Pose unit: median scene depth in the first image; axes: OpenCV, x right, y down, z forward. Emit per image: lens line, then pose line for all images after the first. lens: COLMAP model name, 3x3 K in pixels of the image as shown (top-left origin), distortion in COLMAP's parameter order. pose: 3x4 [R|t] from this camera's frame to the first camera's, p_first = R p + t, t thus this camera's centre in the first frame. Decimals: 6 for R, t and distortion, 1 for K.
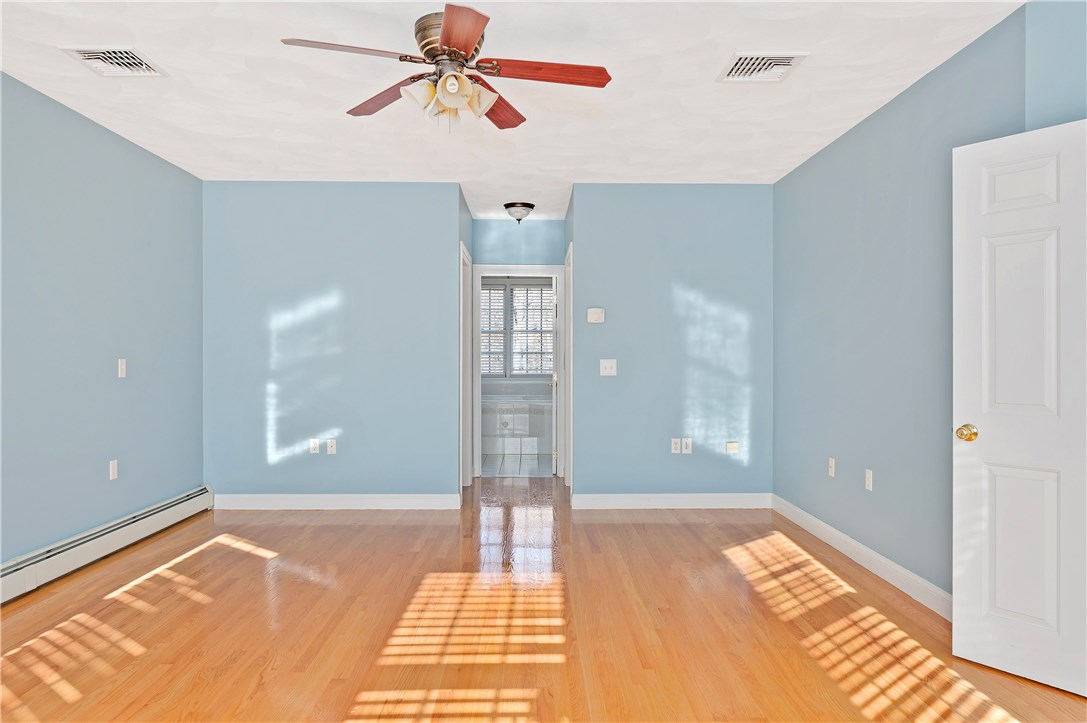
lens RADIAL K [[714.9, 0, 542.8], [0, 714.9, 361.7], [0, 0, 1]] dist [-0.005519, -0.001486]
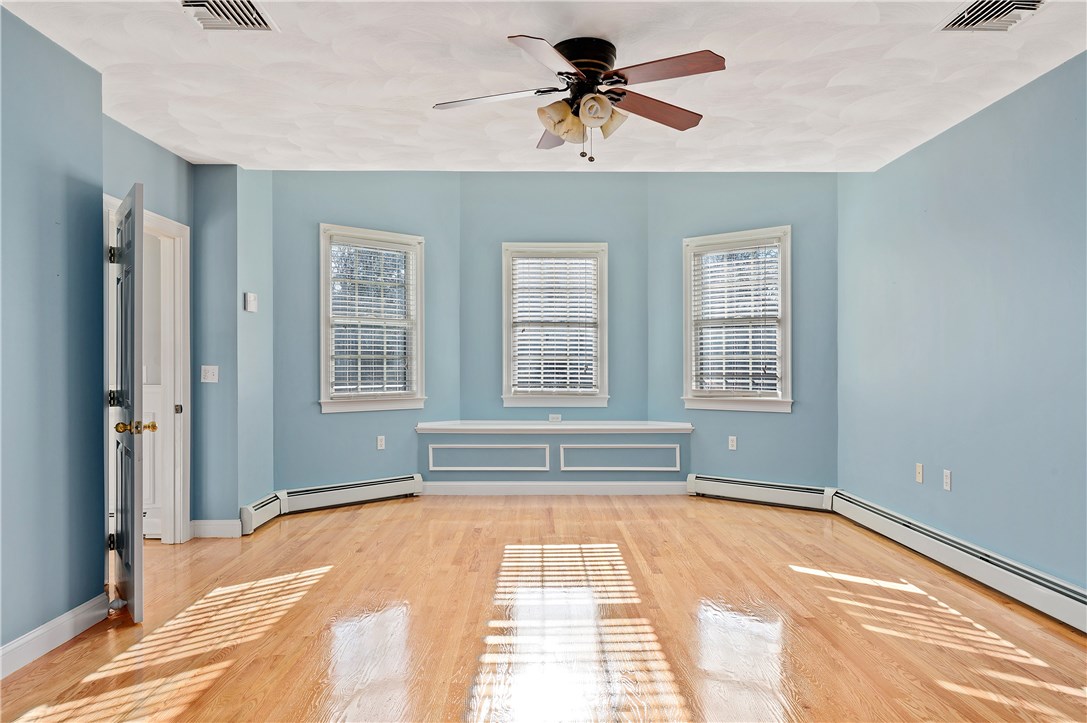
lens RADIAL K [[714.9, 0, 543.2], [0, 714.9, 361.7], [0, 0, 1]] dist [-0.005519, -0.001486]
pose [[-0.999904, -0.007069, -0.011950, -0.034148], [-0.007124, 0.999964, 0.004533, -0.013338], [0.011917, 0.004618, -0.999918, 2.025005]]
